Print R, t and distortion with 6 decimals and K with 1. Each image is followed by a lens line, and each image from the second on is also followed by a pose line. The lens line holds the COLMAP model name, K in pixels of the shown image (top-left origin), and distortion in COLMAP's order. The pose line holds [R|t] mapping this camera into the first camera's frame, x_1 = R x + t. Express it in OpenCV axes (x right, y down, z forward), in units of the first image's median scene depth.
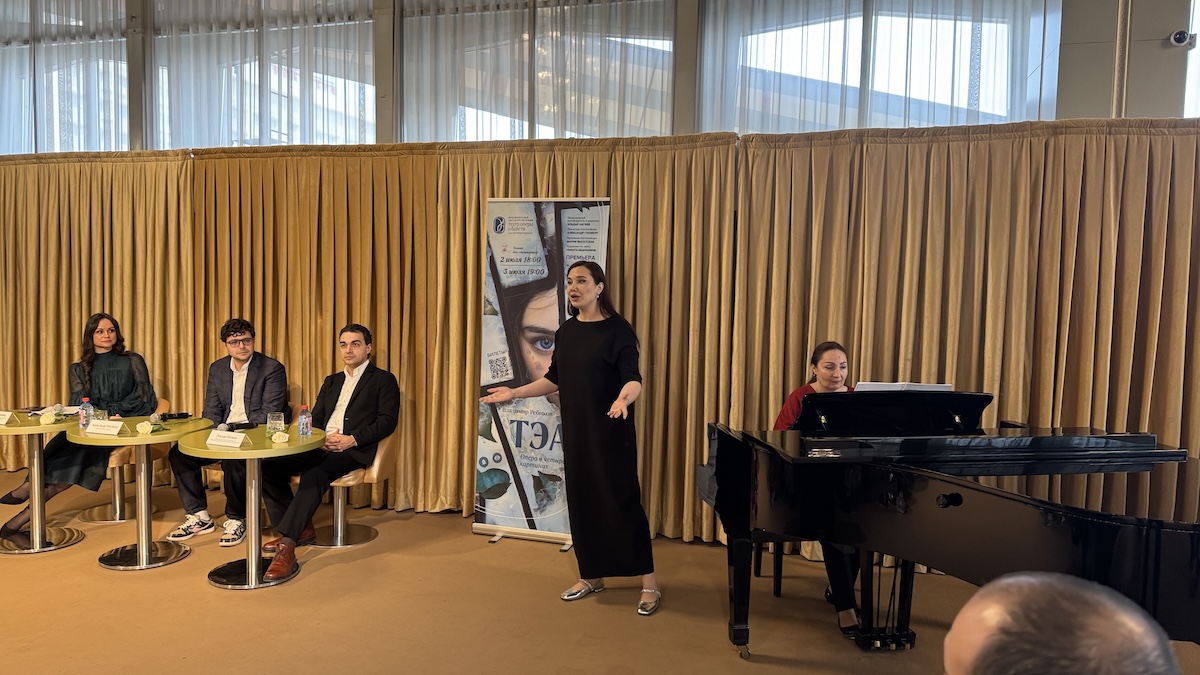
lens RADIAL K [[854.0, 0, 596.2], [0, 854.0, 338.8], [0, 0, 1]] dist [0.083684, -0.017638]
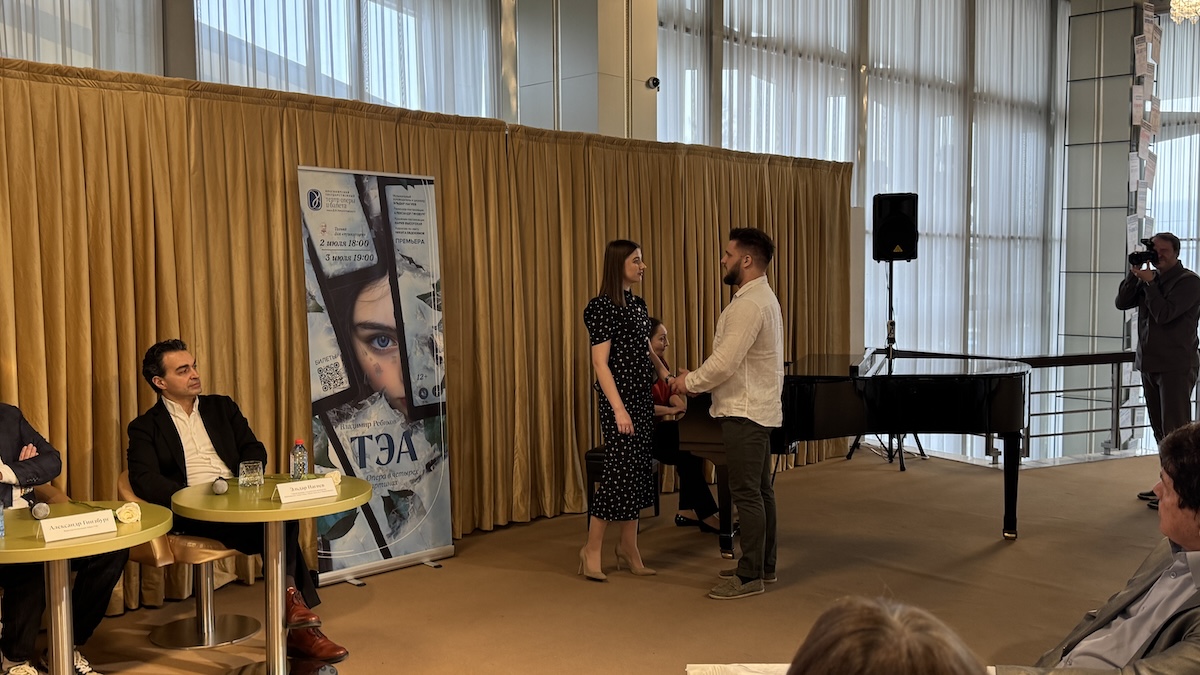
lens RADIAL K [[1108.9, 0, 606.7], [0, 1108.9, 339.0], [0, 0, 1]] dist [0.074083, 0.000000]
pose [[0.460863, -0.076060, 0.884206, -0.935014], [0.070528, 0.996308, 0.048943, -0.035274], [-0.884664, 0.039805, 0.464526, 0.279460]]
